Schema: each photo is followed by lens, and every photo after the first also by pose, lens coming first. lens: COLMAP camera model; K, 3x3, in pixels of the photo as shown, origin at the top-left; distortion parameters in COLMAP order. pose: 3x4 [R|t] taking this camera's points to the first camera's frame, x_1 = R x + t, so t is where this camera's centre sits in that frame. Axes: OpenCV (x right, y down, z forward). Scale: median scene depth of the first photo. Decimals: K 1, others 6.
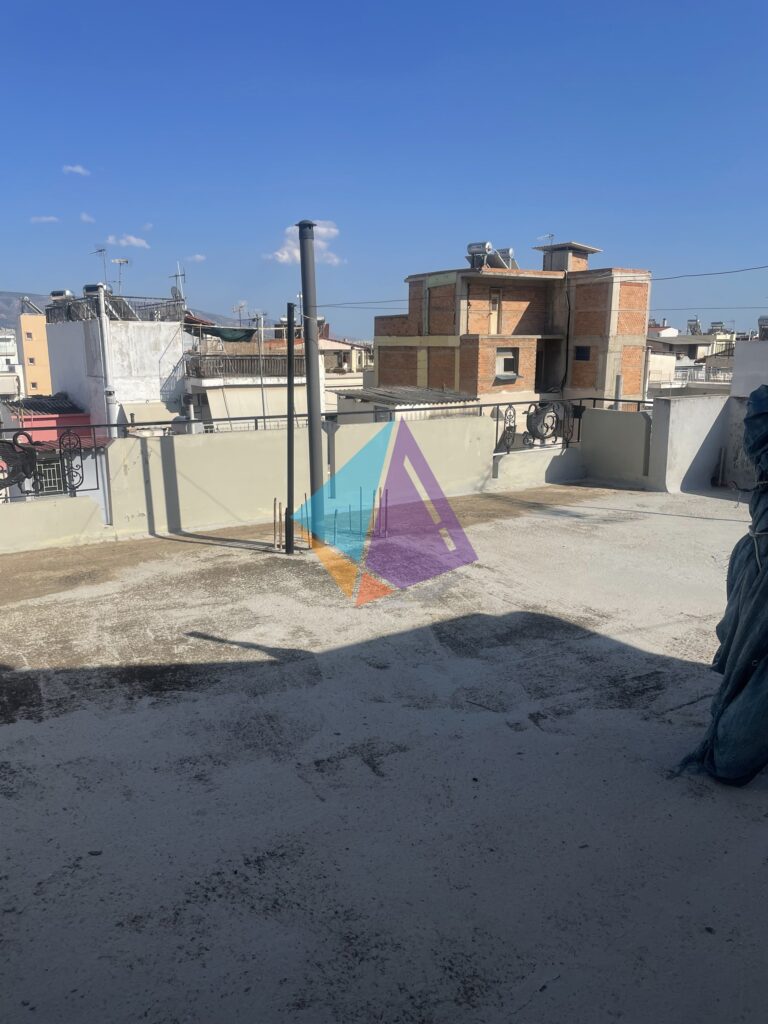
lens RADIAL K [[777.9, 0, 388.0], [0, 777.9, 510.4], [0, 0, 1]] dist [0.105679, -0.148578]
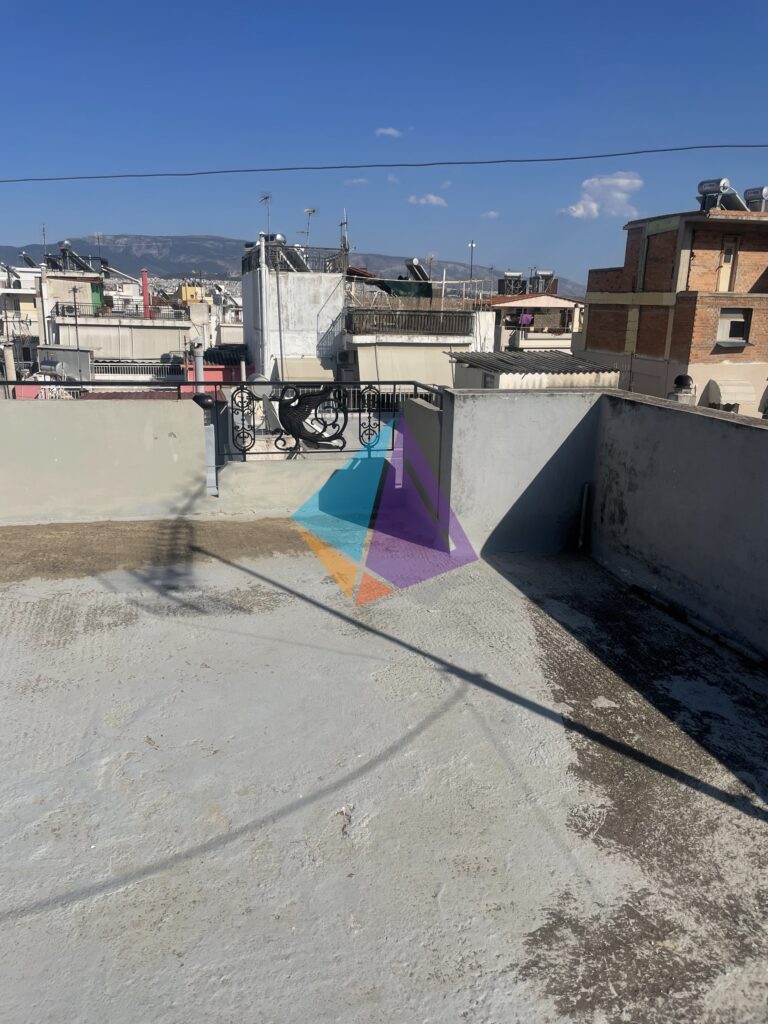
lens RADIAL K [[777.9, 0, 388.0], [0, 777.9, 510.4], [0, 0, 1]] dist [0.105679, -0.148578]
pose [[0.940448, 0.108866, -0.322035, 0.099691], [-0.092526, 0.993543, 0.065668, -0.017748], [0.327105, -0.031961, 0.944448, 0.088879]]
